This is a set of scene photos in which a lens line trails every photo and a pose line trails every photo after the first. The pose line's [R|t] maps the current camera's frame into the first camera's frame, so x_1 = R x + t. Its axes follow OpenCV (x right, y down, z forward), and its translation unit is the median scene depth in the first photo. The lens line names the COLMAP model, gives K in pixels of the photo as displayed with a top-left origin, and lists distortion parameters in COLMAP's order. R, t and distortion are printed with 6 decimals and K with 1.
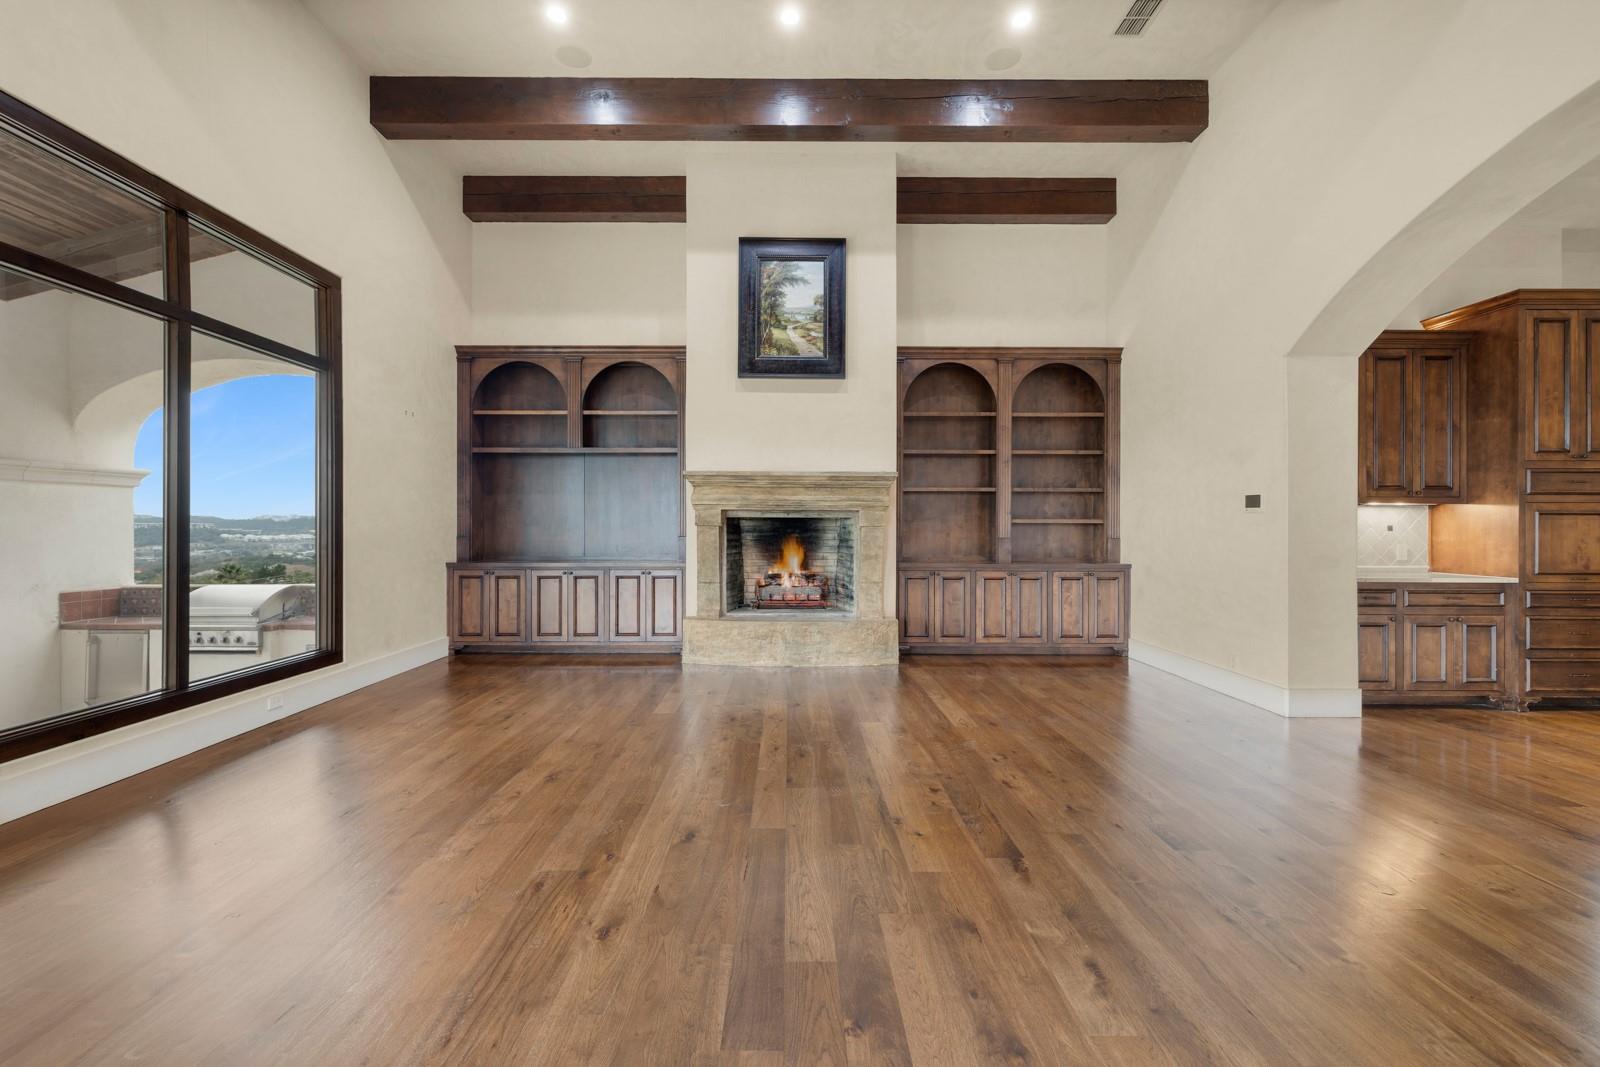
lens RADIAL K [[670.9, 0, 800.2], [0, 670.9, 538.1], [0, 0, 1]] dist [-0.001378, 0.001450]
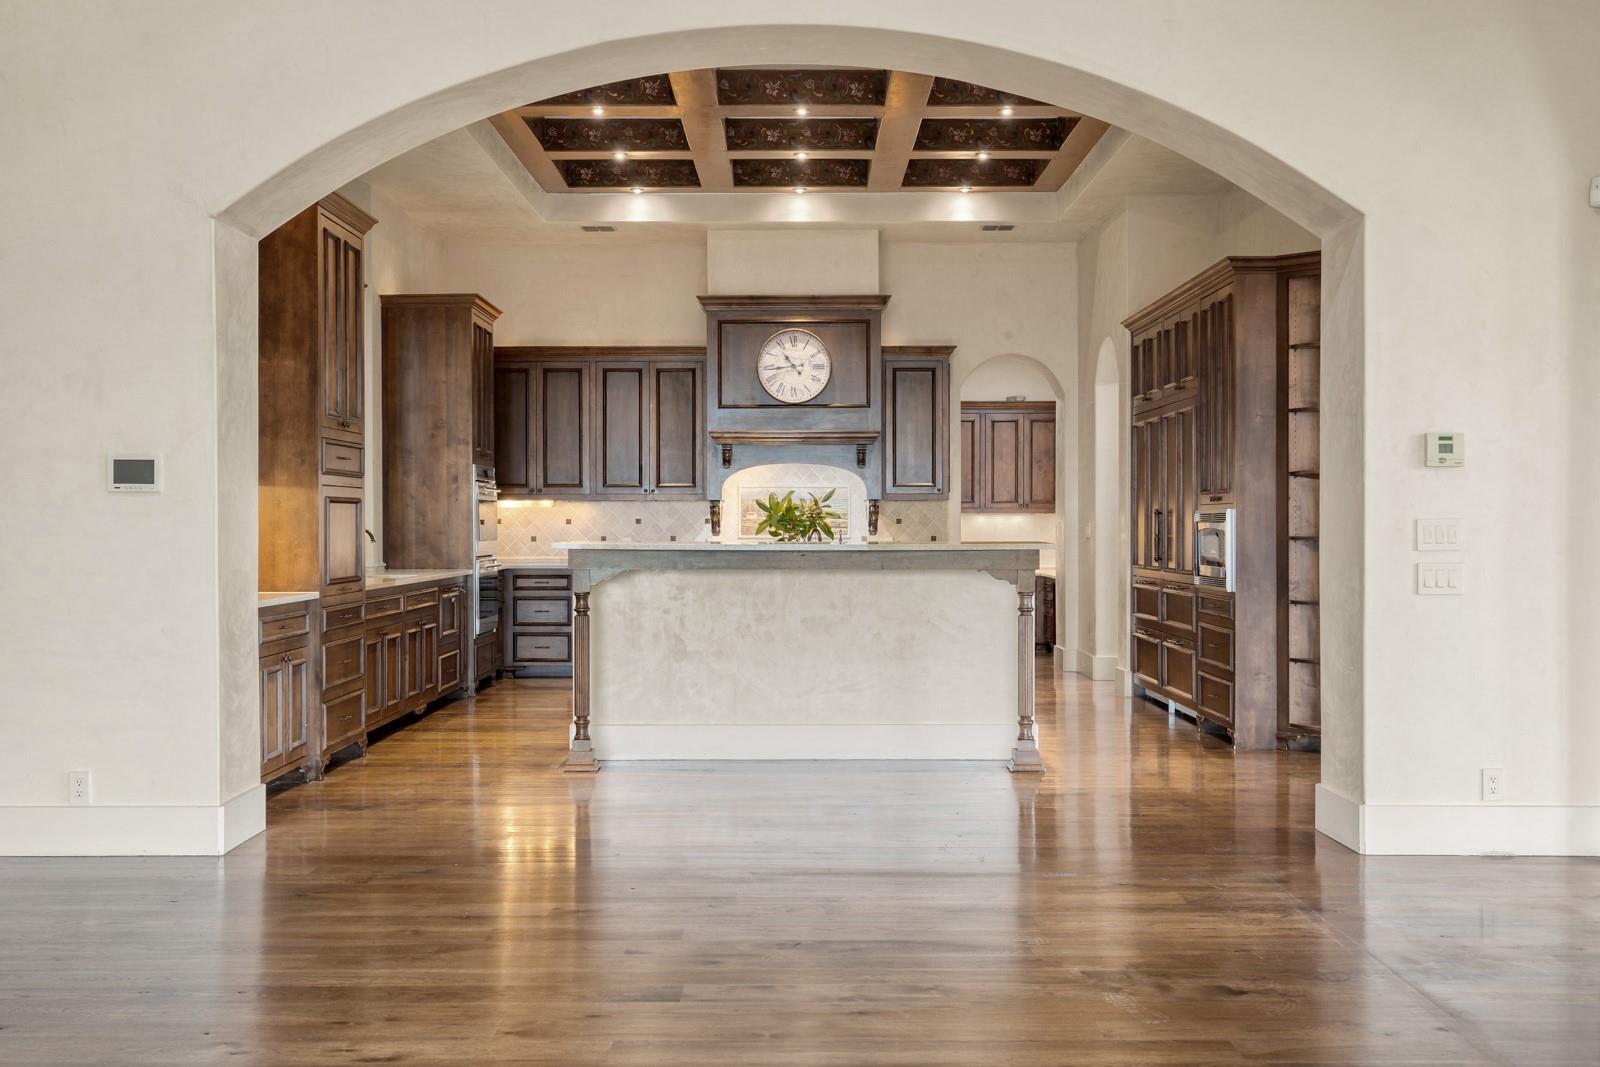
lens RADIAL K [[1559.3, 0, 800.2], [0, 1559.3, 529.0], [0, 0, 1]] dist [-0.001670, 0.000000]
pose [[0.011172, -0.009577, 0.999892, -0.564818], [0.003489, 0.999948, 0.009539, -0.020300], [-0.999932, 0.003382, 0.011205, 0.469949]]
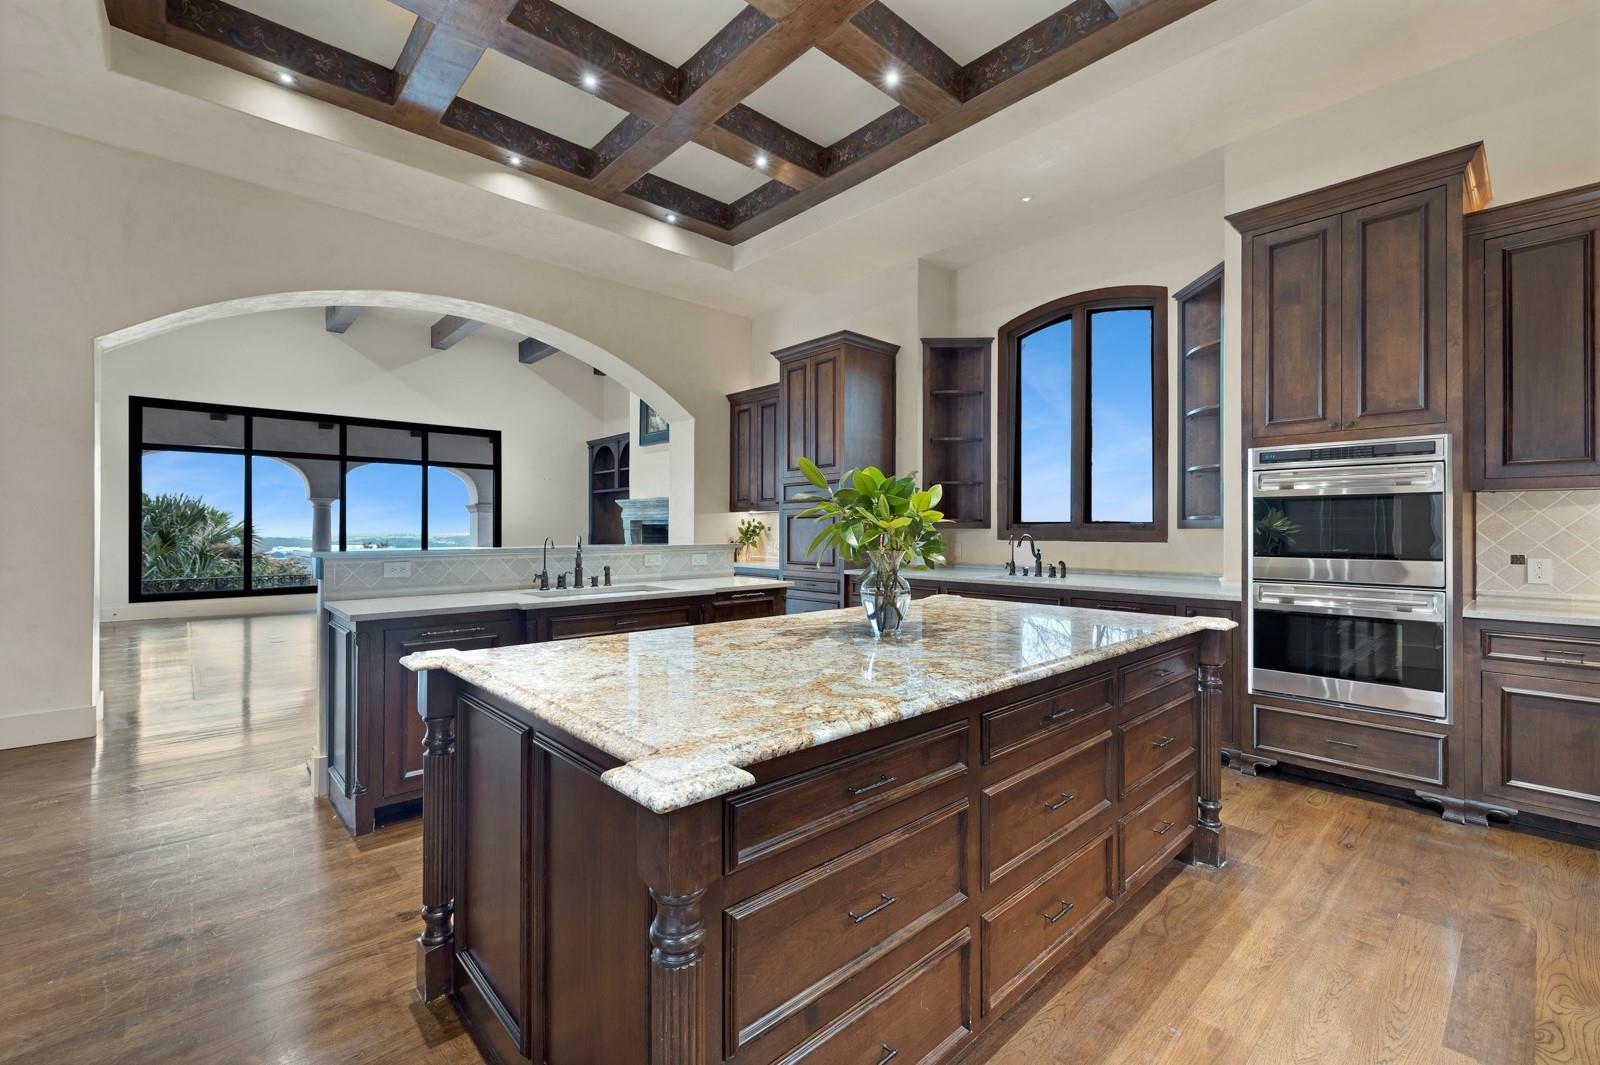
lens RADIAL K [[670.9, 0, 790.2], [0, 670.9, 526.4], [0, 0, 1]] dist [-0.001378, 0.001450]
pose [[0.654014, -0.004790, -0.756467, 1.302436], [0.001546, 0.999986, -0.004994, -0.015881], [0.756480, 0.002097, 0.654013, 0.118014]]
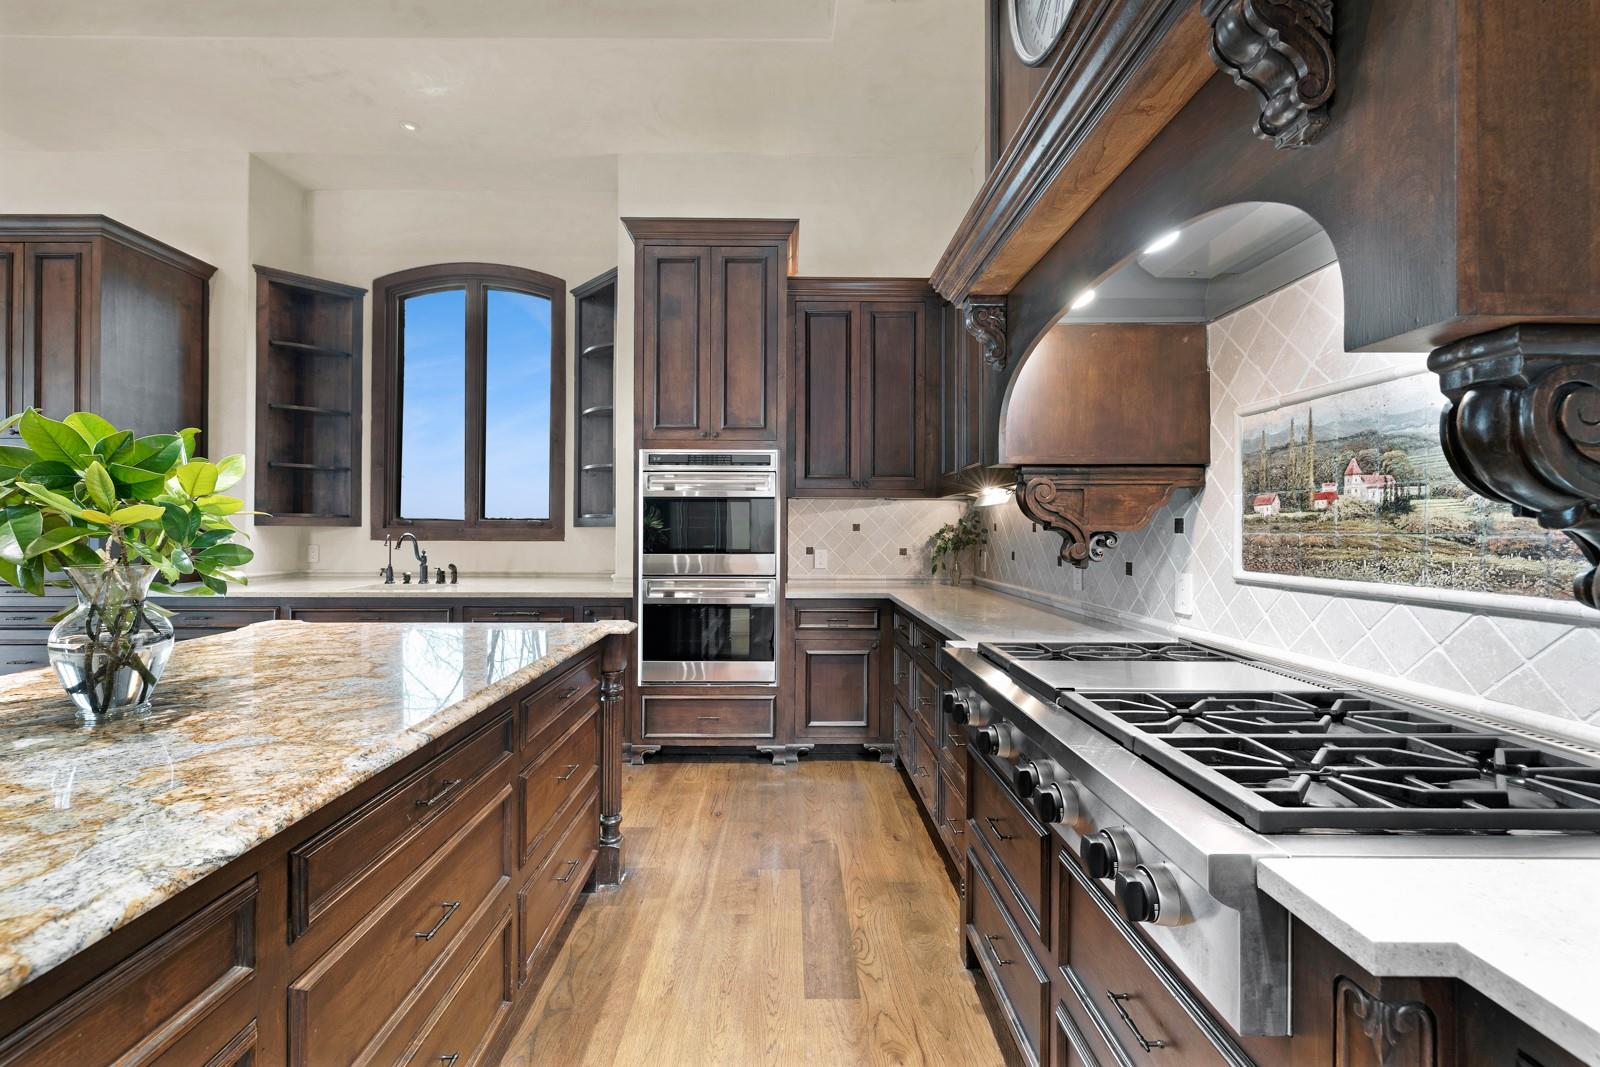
lens RADIAL K [[670.9, 0, 790.3], [0, 670.9, 524.4], [0, 0, 1]] dist [-0.001378, 0.001450]
pose [[0.999937, -0.000907, -0.011159, 1.254754], [0.000855, 0.999989, -0.004625, -0.015597], [0.011163, 0.004615, 0.999927, 0.220899]]
